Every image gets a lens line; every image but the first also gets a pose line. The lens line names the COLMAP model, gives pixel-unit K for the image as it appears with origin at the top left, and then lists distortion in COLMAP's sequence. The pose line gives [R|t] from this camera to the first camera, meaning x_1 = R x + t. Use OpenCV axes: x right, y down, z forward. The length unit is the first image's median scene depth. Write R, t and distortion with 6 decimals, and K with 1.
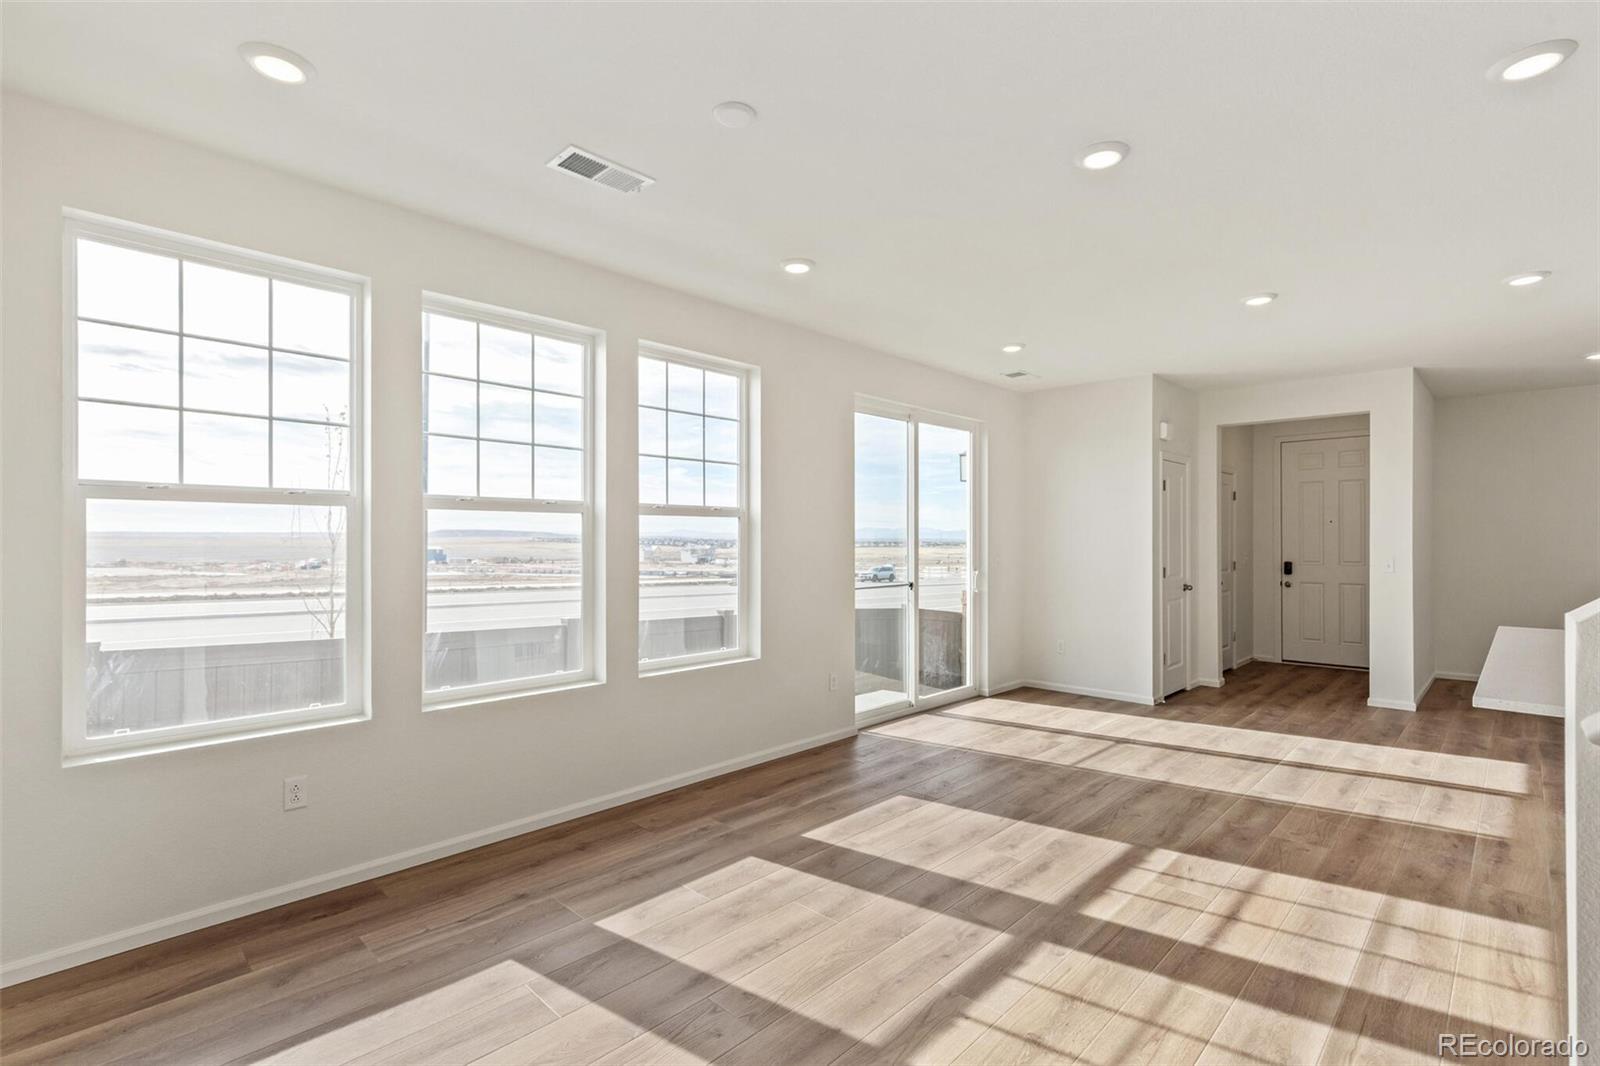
lens RADIAL K [[741.5, 0, 791.6], [0, 741.5, 558.2], [0, 0, 1]] dist [0.003053, -0.000423]
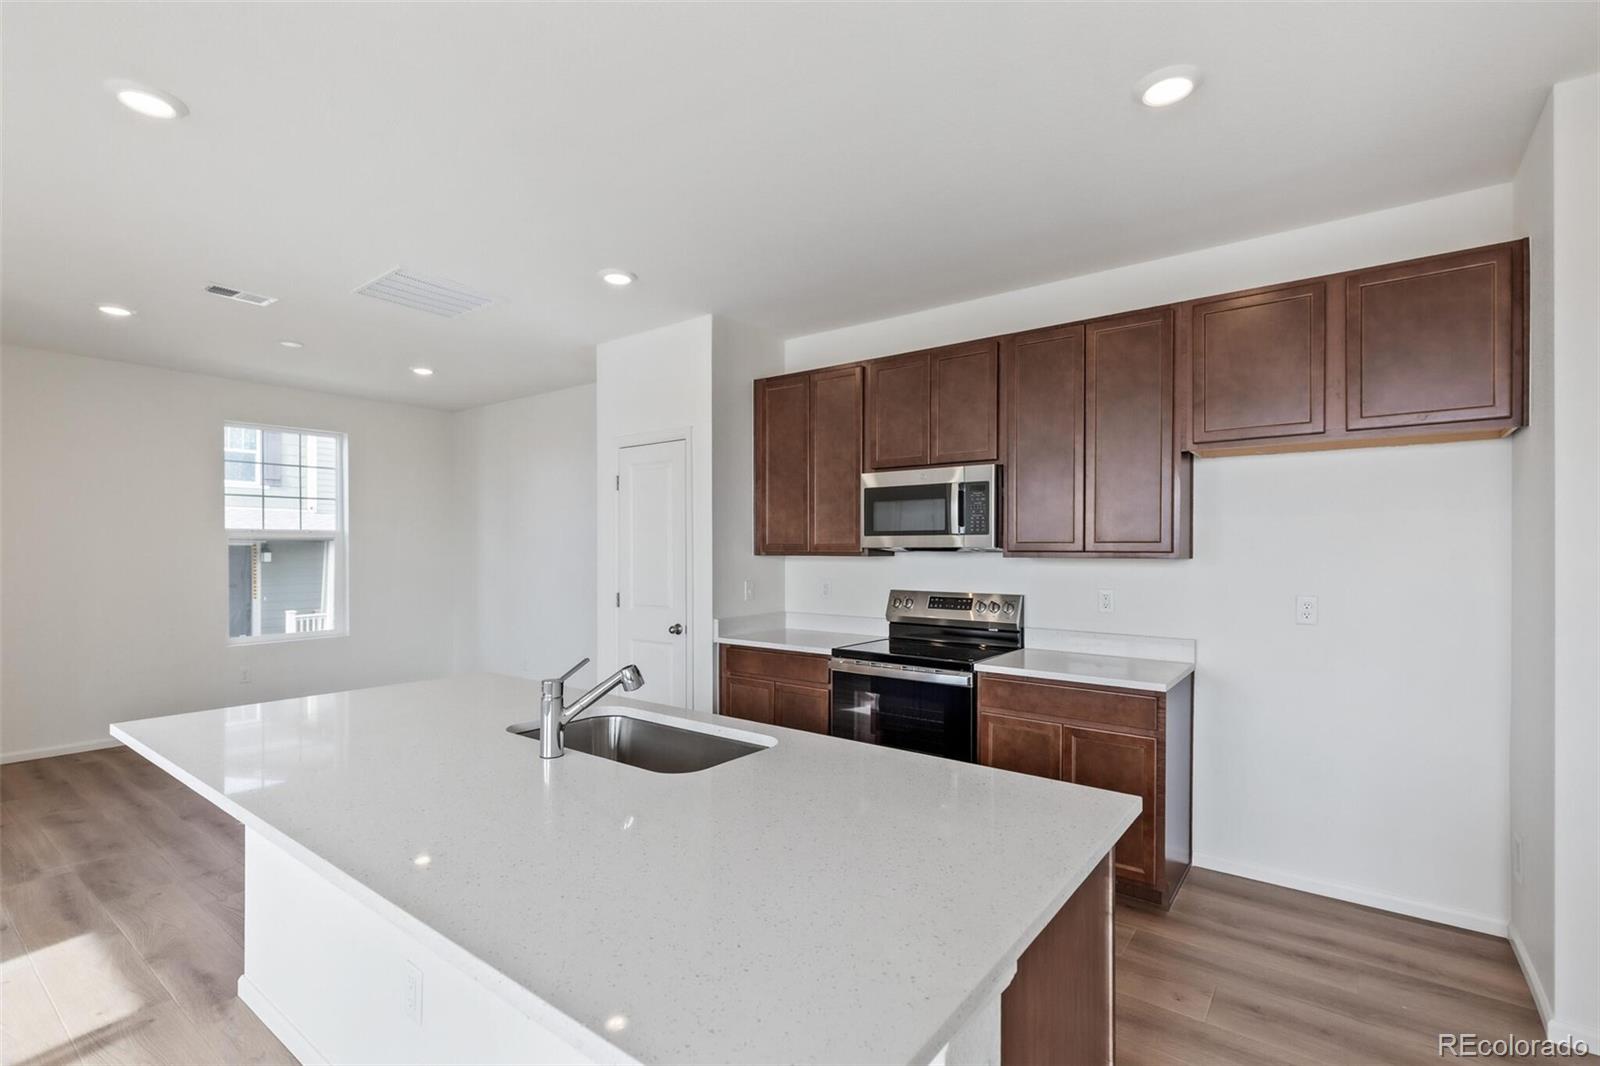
lens RADIAL K [[727.2, 0, 807.4], [0, 727.2, 552.3], [0, 0, 1]] dist [0.007486, 0.000067]
pose [[-0.136738, -0.003845, 0.990600, 0.428850], [0.021765, 0.999739, 0.006885, -0.029670], [-0.990368, 0.022502, -0.136619, 0.672351]]
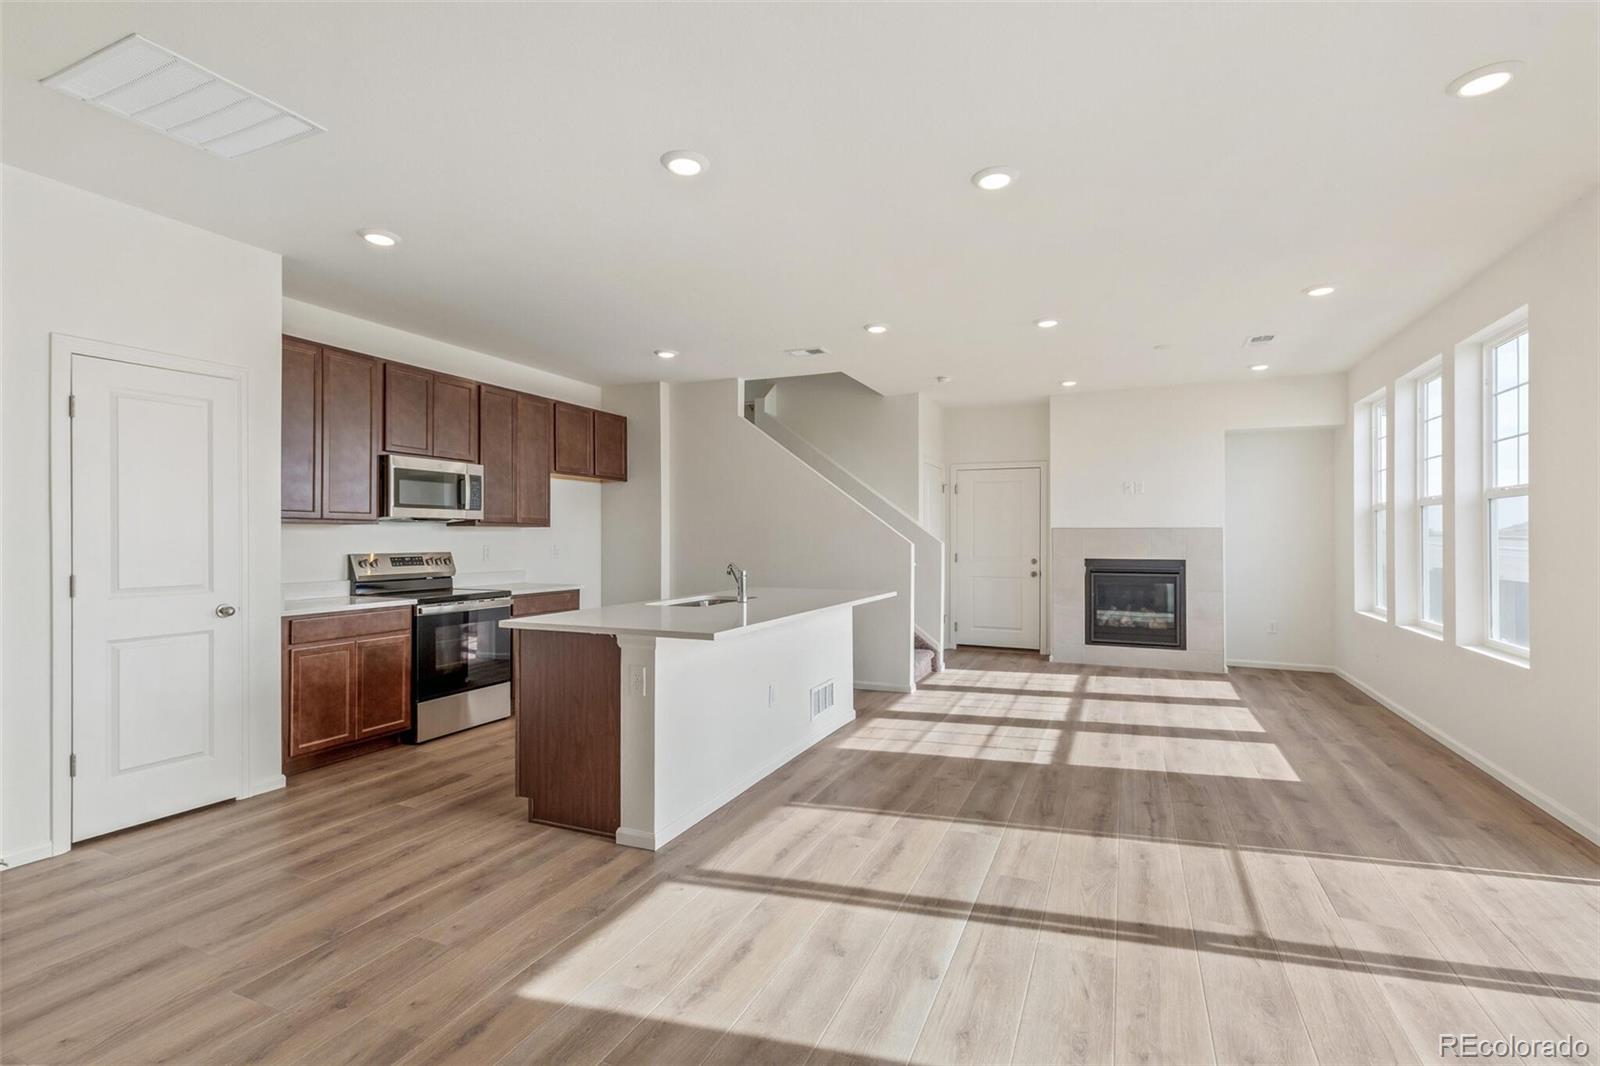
lens RADIAL K [[732.9, 0, 795.0], [0, 732.9, 527.9], [0, 0, 1]] dist [0.001802, 0.000108]
pose [[-0.937135, -0.002743, -0.348956, 1.346900], [-0.006180, 0.999943, 0.008735, -0.022994], [0.348912, 0.010342, -0.937098, 2.028069]]
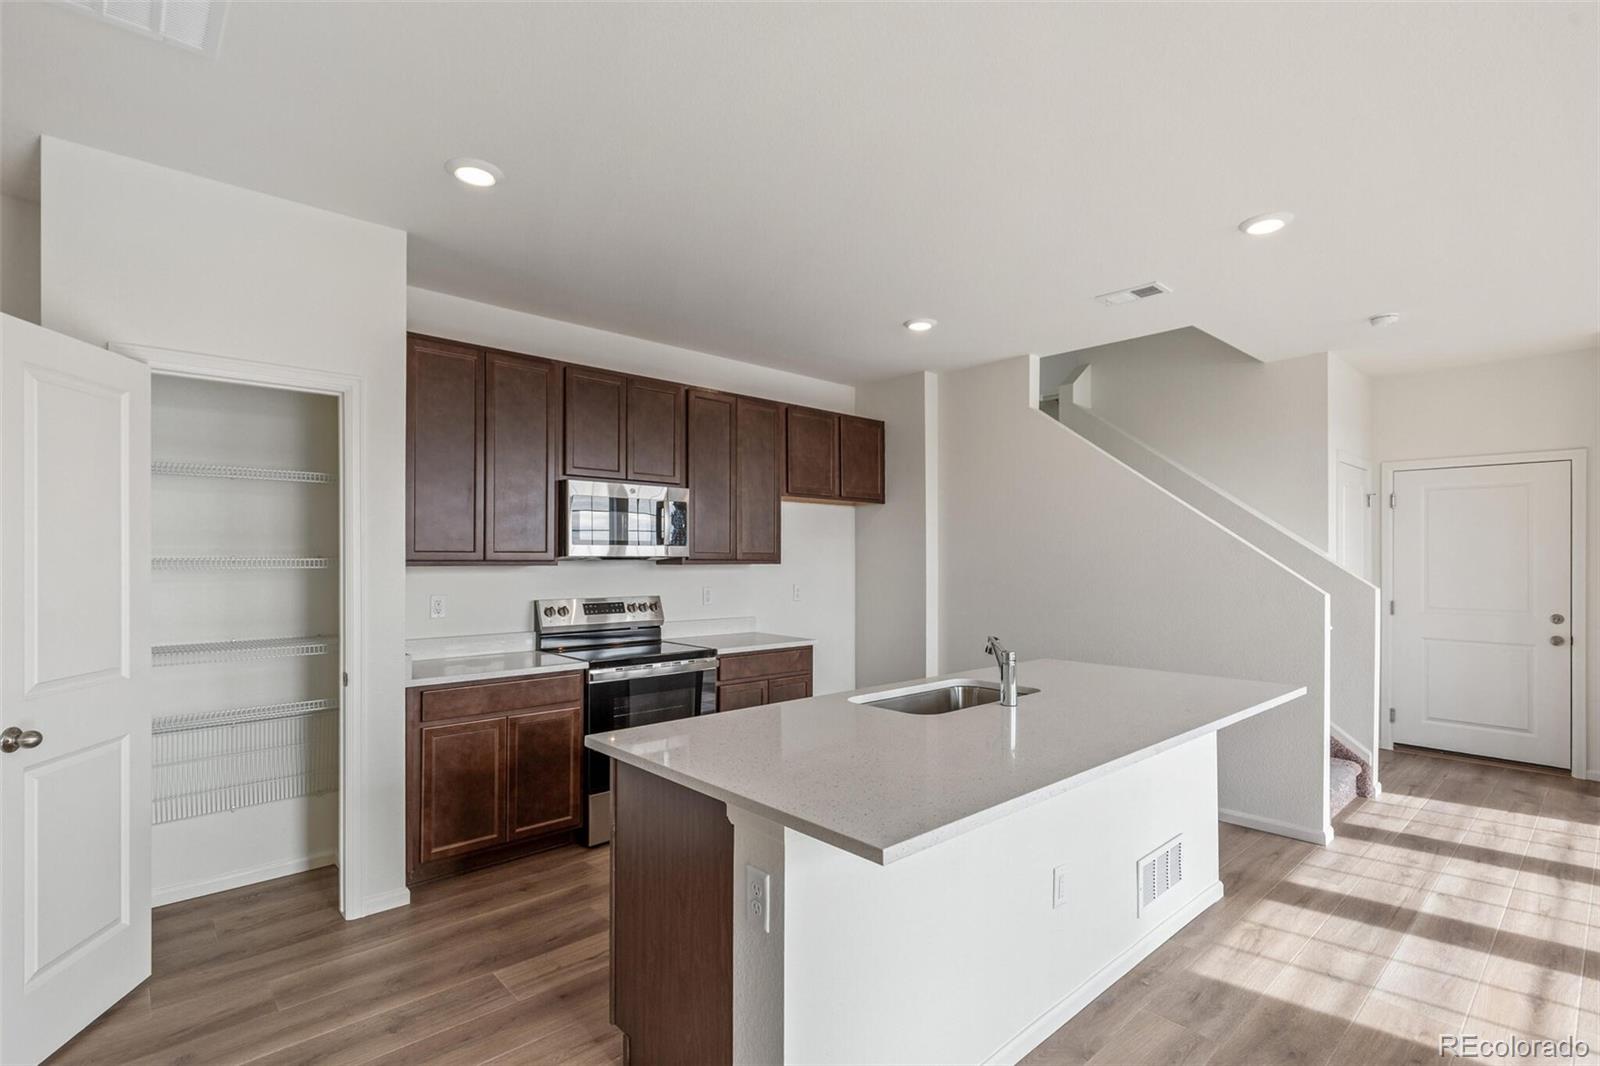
lens RADIAL K [[751.7, 0, 804.4], [0, 751.7, 551.2], [0, 0, 1]] dist [0.004341, 0.000516]
pose [[-0.998763, 0.001007, 0.049723, 1.157823], [0.001618, 0.999924, 0.012249, -0.049175], [-0.049707, 0.012314, -0.998688, 1.577600]]
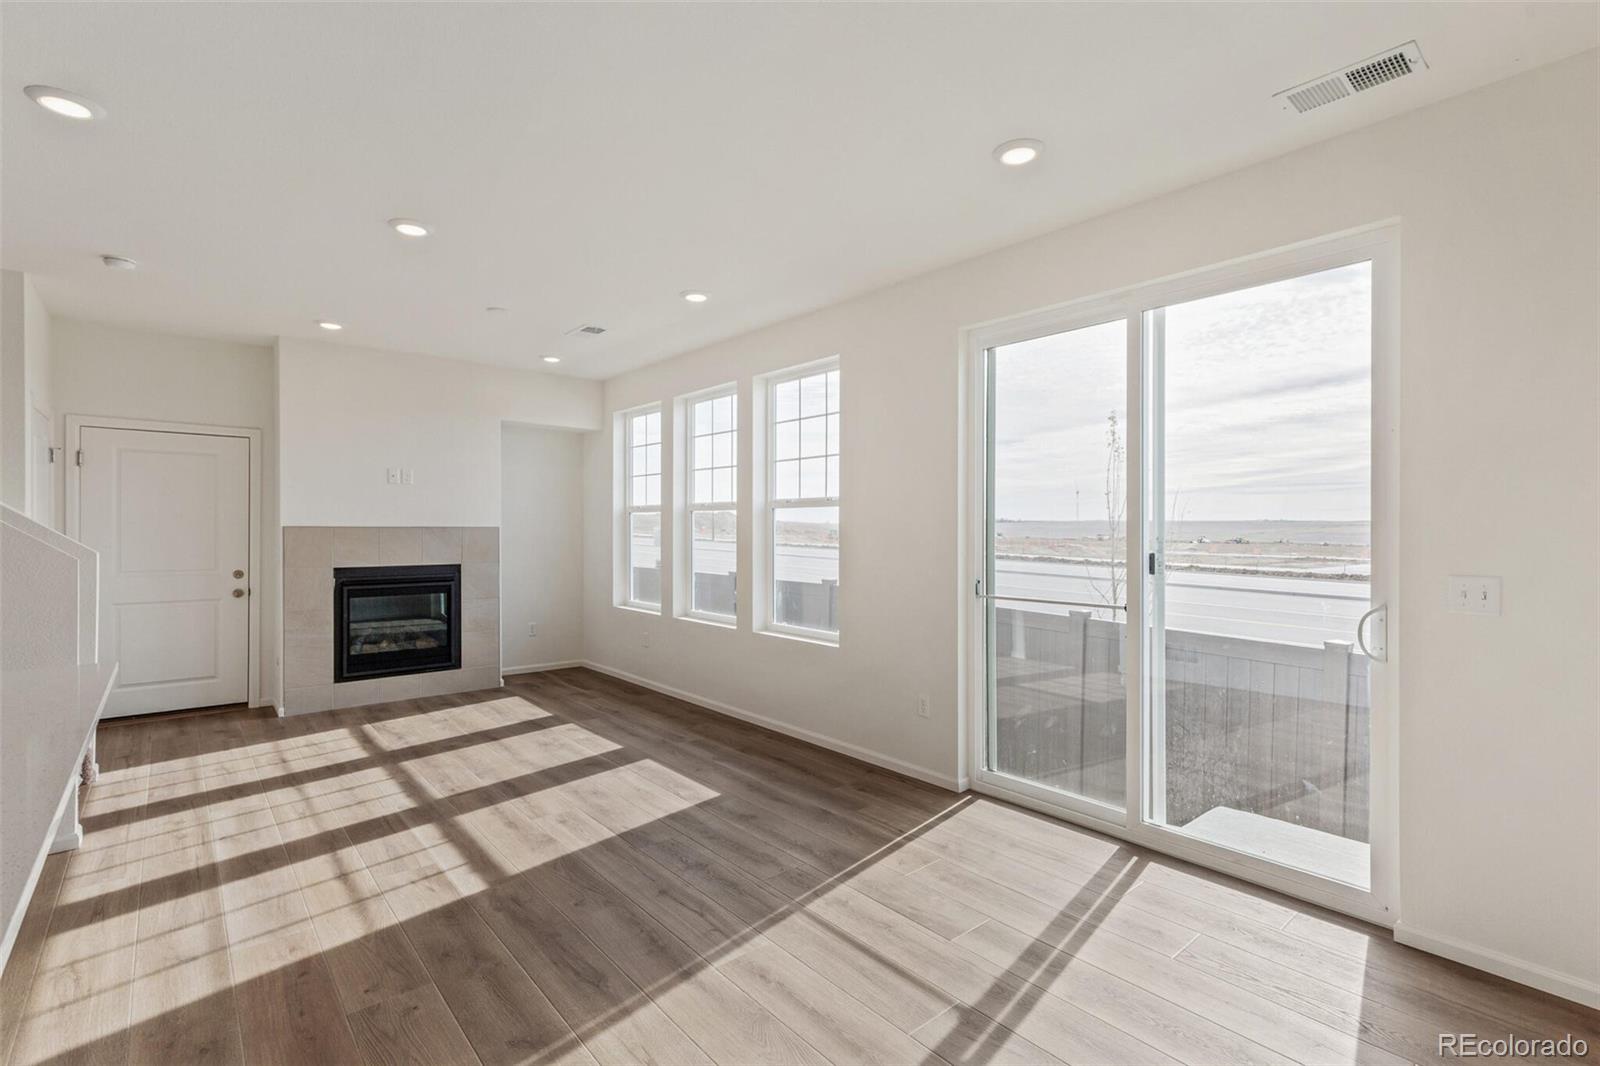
lens RADIAL K [[735.5, 0, 800.0], [0, 735.5, 533.0], [0, 0, 1]] dist [0.005327, 0.001396]
pose [[-0.084218, 0.009123, -0.996406, 1.313224], [-0.023560, 0.999660, 0.011144, -0.037897], [0.996169, 0.024414, -0.083974, 1.424693]]
